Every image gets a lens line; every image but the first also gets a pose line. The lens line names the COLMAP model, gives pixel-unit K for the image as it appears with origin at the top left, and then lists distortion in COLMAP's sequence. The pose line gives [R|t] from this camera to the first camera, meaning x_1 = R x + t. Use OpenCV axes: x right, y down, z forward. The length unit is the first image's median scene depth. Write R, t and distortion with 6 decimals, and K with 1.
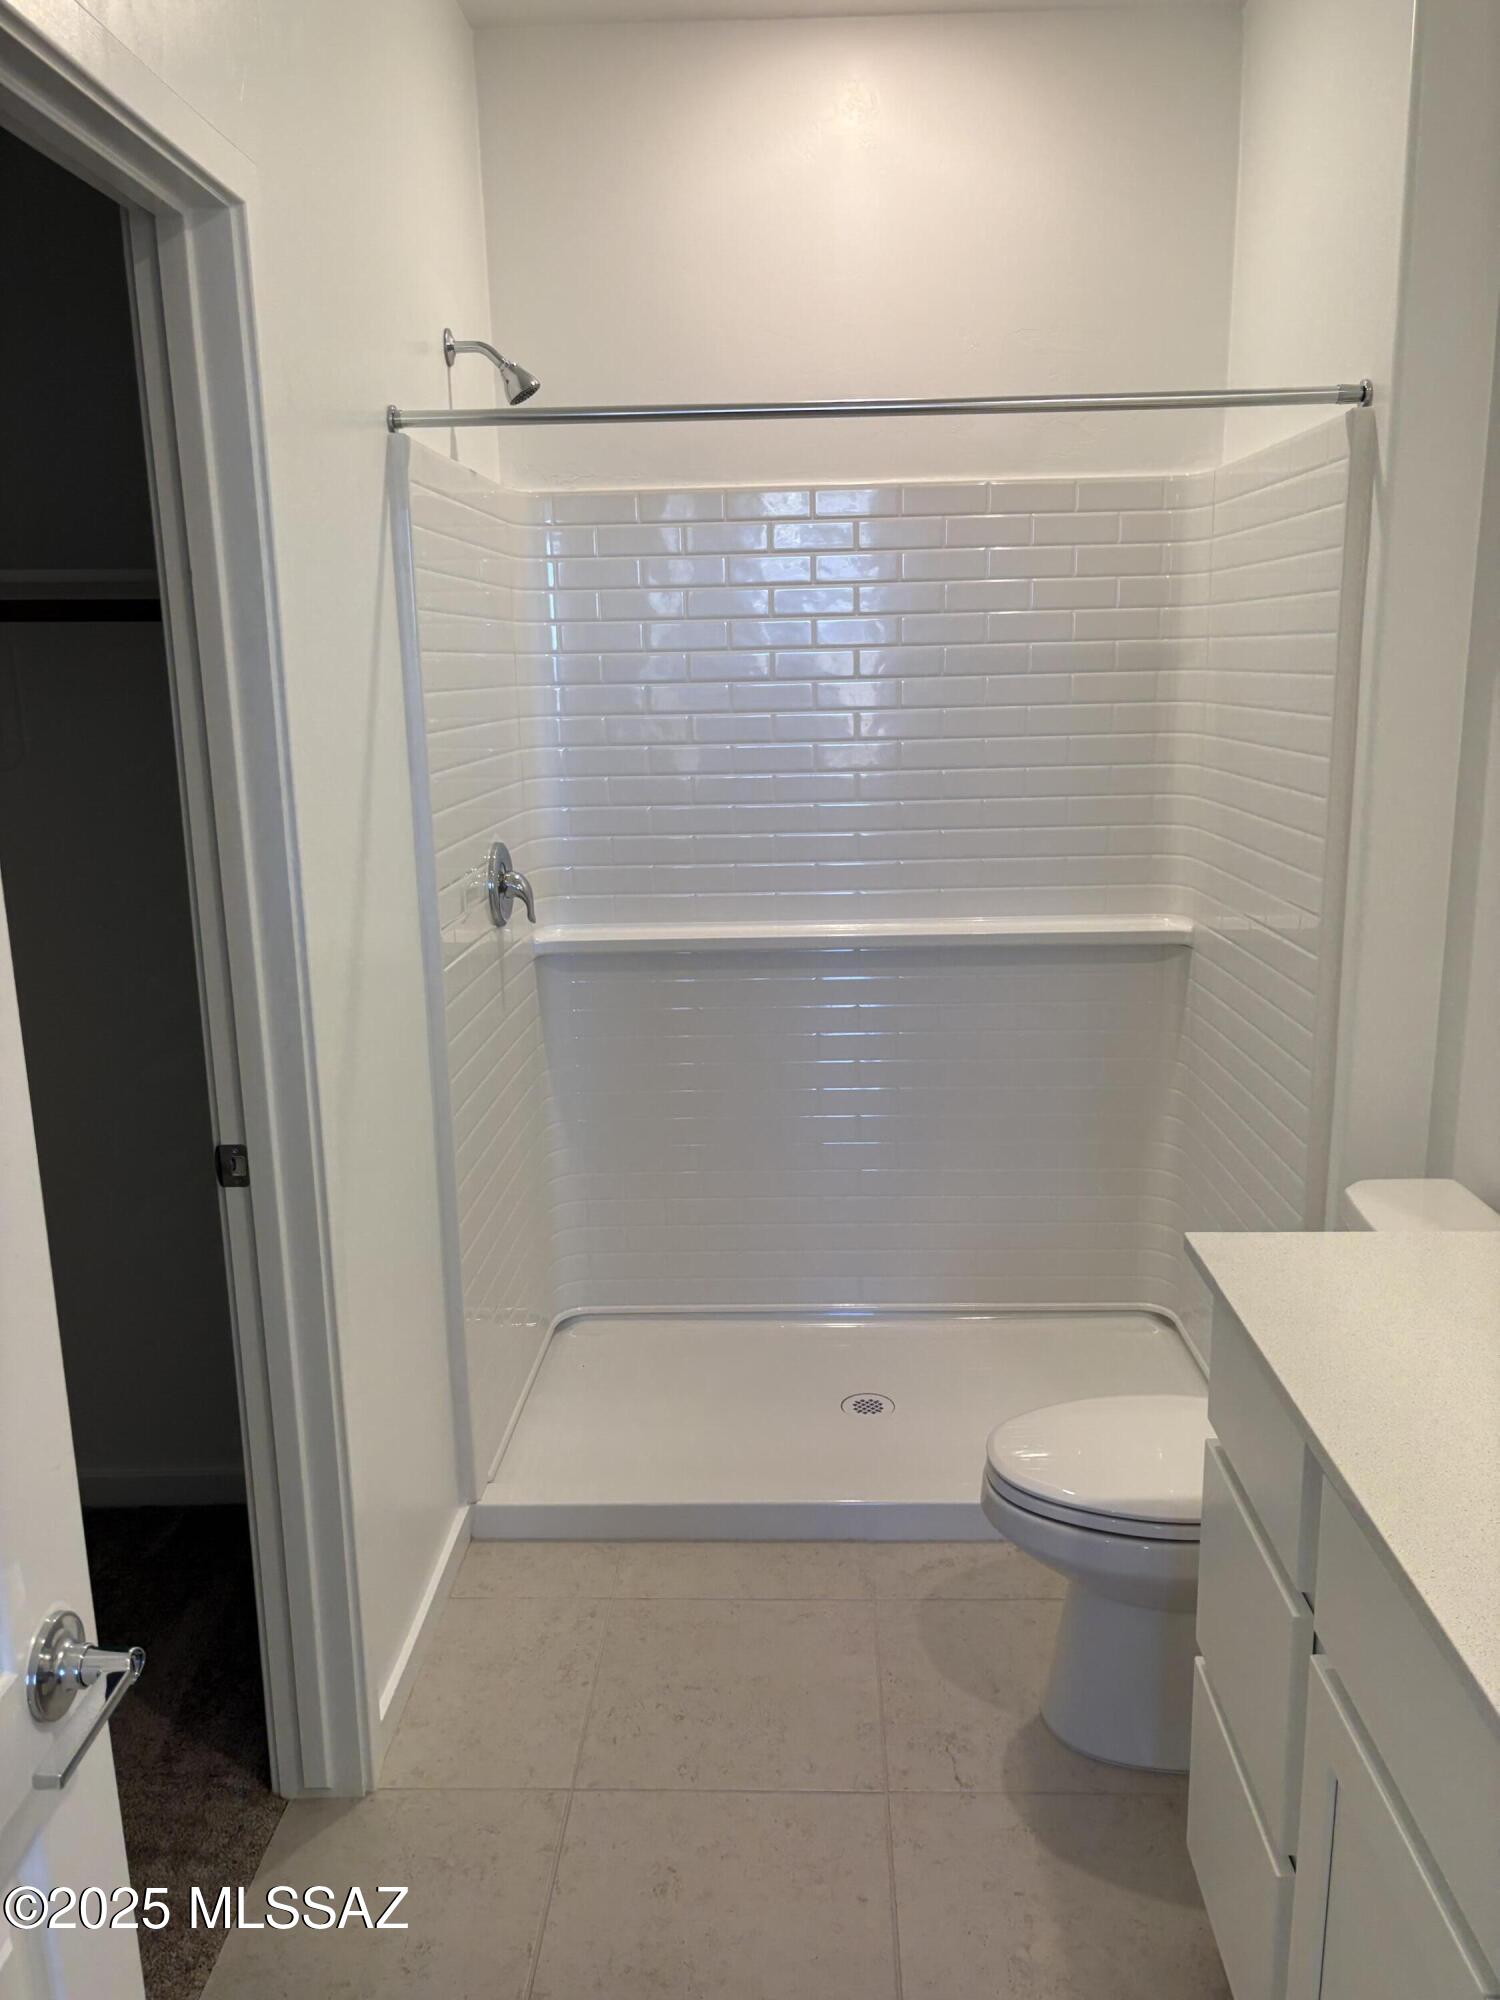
lens RADIAL K [[1527.6, 0, 758.3], [0, 1527.6, 1007.7], [0, 0, 1]] dist [-0.002398, -0.002608]
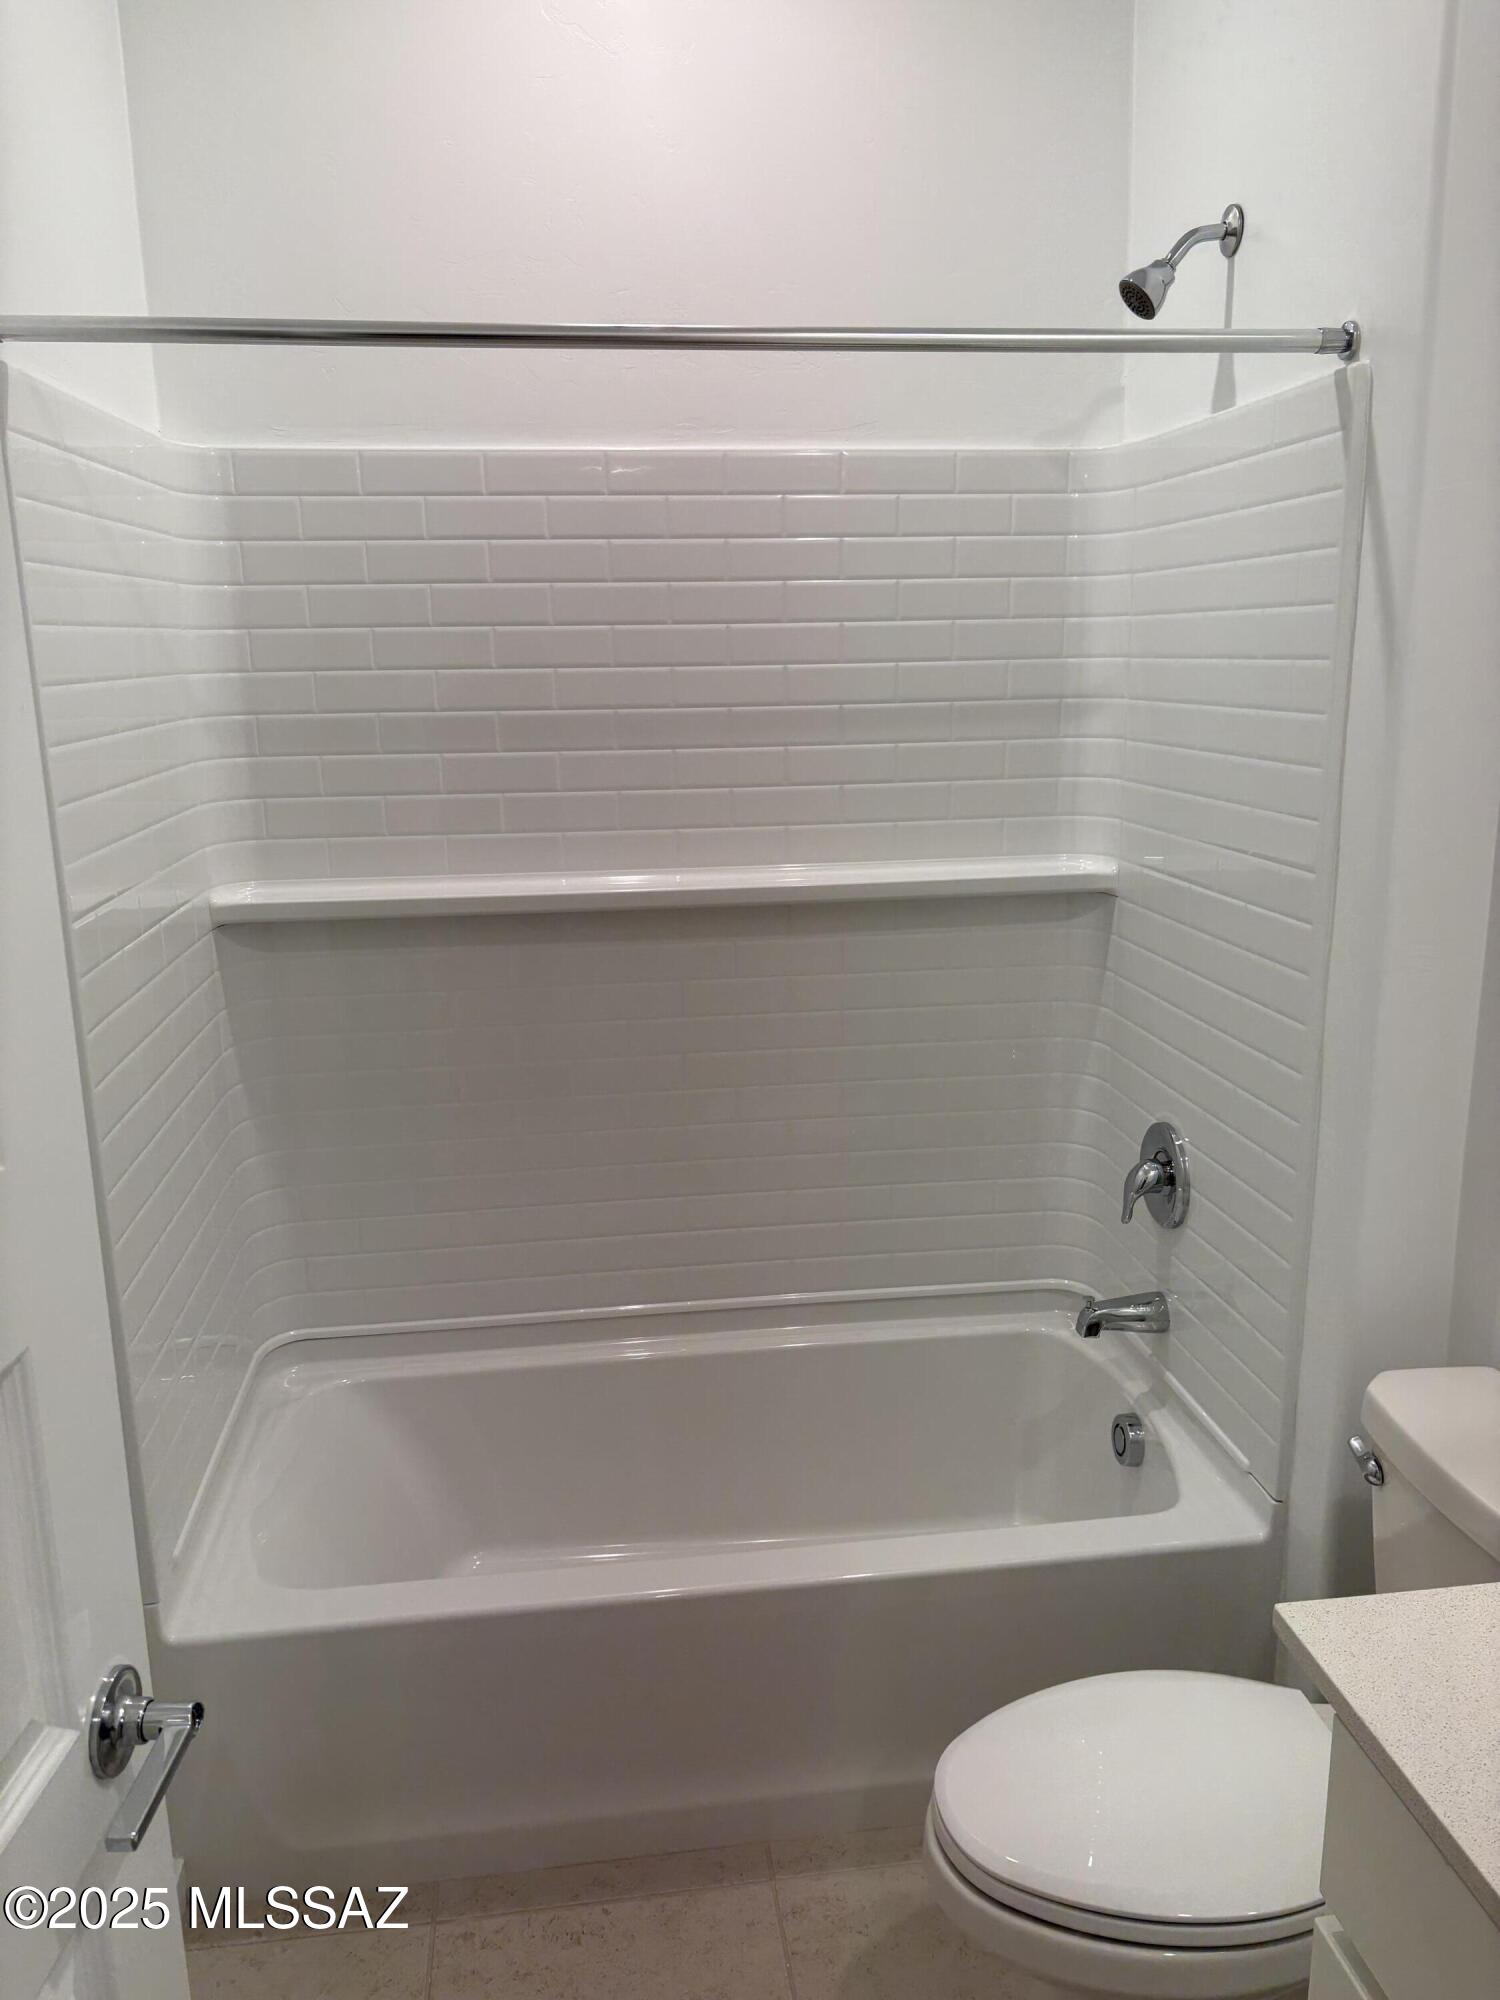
lens RADIAL K [[1545.8, 0, 755.7], [0, 1545.8, 974.6], [0, 0, 1]] dist [0.036843, 0.006231]
pose [[0.981317, -0.043053, 0.187517, -0.053060], [0.043688, 0.999045, 0.000747, -0.100544], [-0.187370, 0.007459, 0.982261, 0.291767]]
